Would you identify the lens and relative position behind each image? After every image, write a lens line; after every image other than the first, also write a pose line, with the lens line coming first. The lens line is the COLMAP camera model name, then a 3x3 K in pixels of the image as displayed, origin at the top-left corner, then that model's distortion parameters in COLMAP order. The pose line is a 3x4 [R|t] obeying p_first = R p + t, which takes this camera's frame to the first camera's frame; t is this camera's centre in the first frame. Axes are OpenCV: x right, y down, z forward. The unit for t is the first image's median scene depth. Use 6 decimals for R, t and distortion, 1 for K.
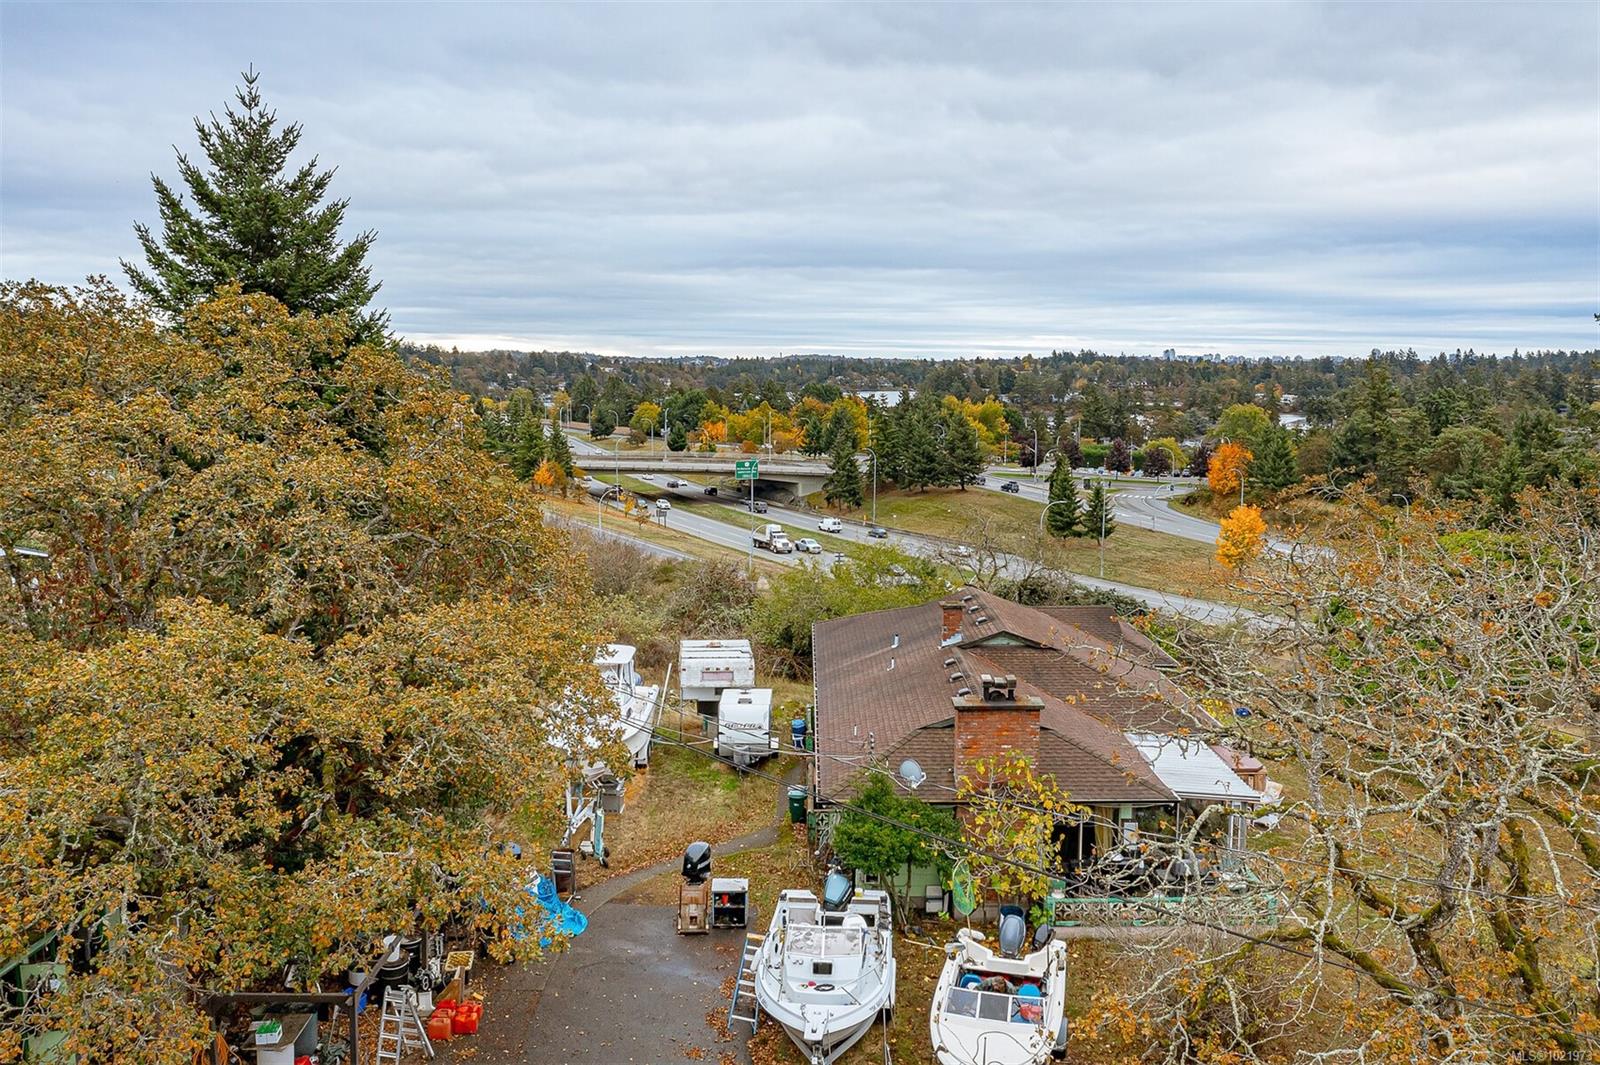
lens RADIAL K [[1254.8, 0, 797.3], [0, 1254.8, 544.4], [0, 0, 1]] dist [-0.016637, -0.000285]
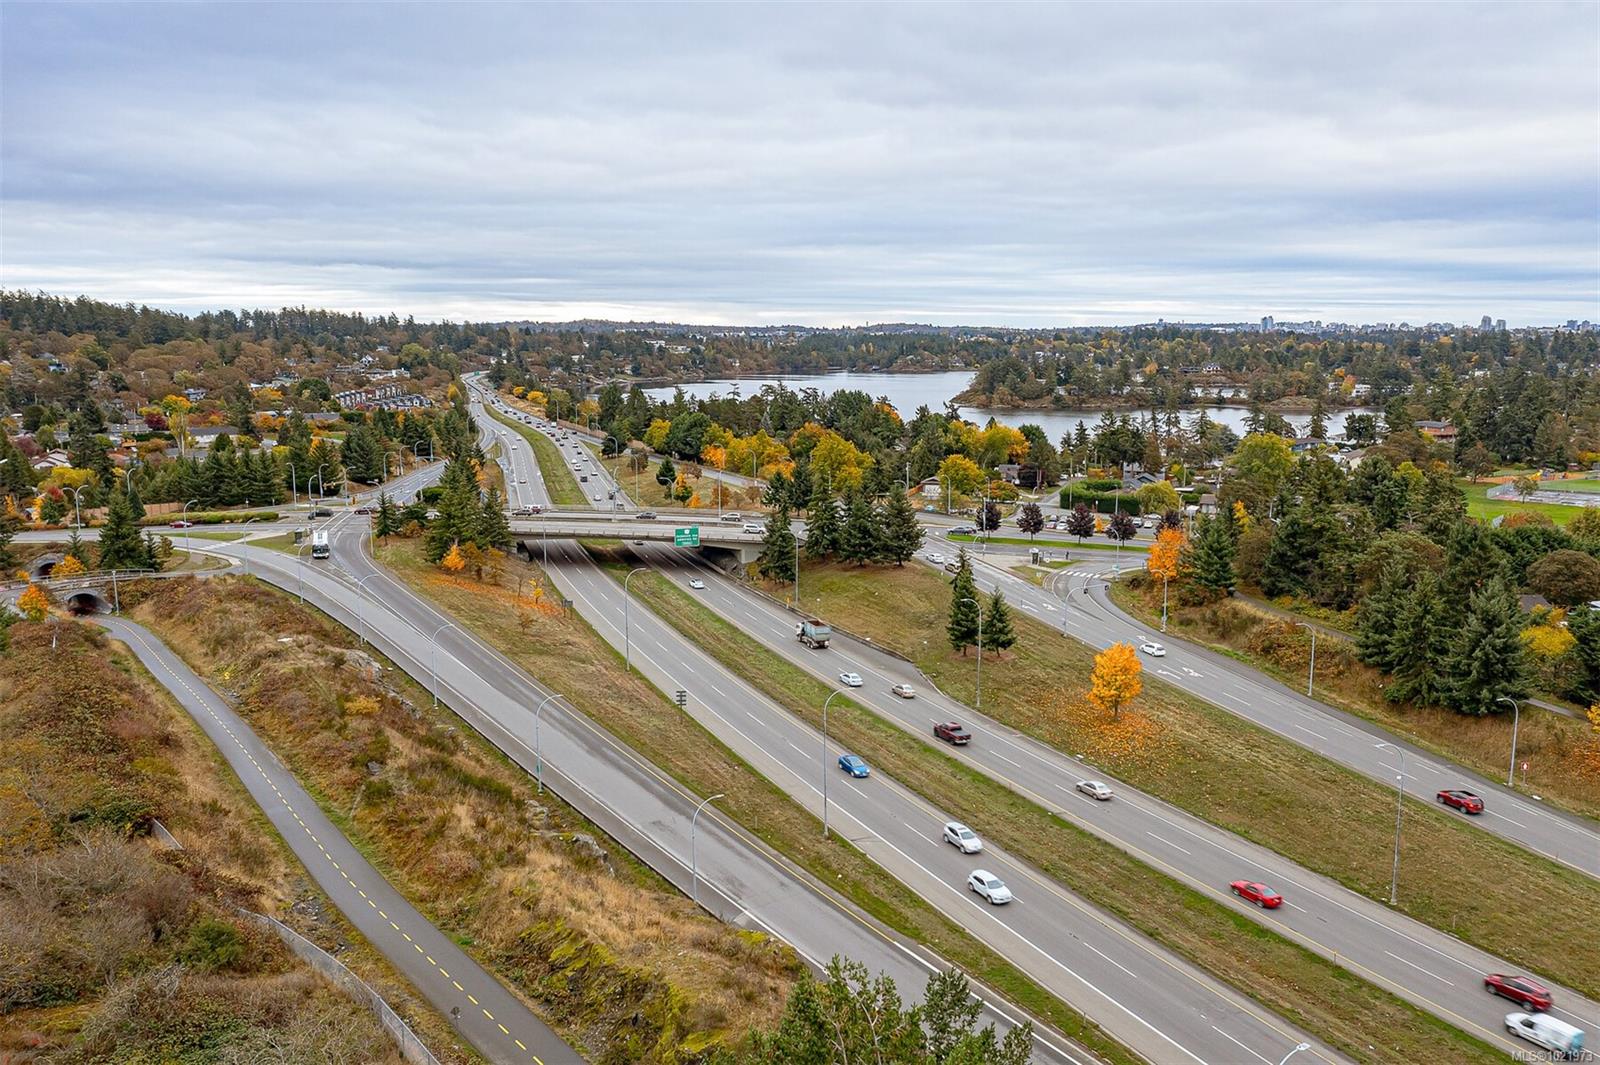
lens RADIAL K [[1254.8, 0, 797.3], [0, 1254.8, 544.4], [0, 0, 1]] dist [-0.016637, -0.000285]
pose [[0.997403, 0.008811, -0.071481, 0.115938], [-0.006894, 0.999611, 0.027020, -0.081108], [0.071691, -0.026458, 0.997076, 0.033142]]
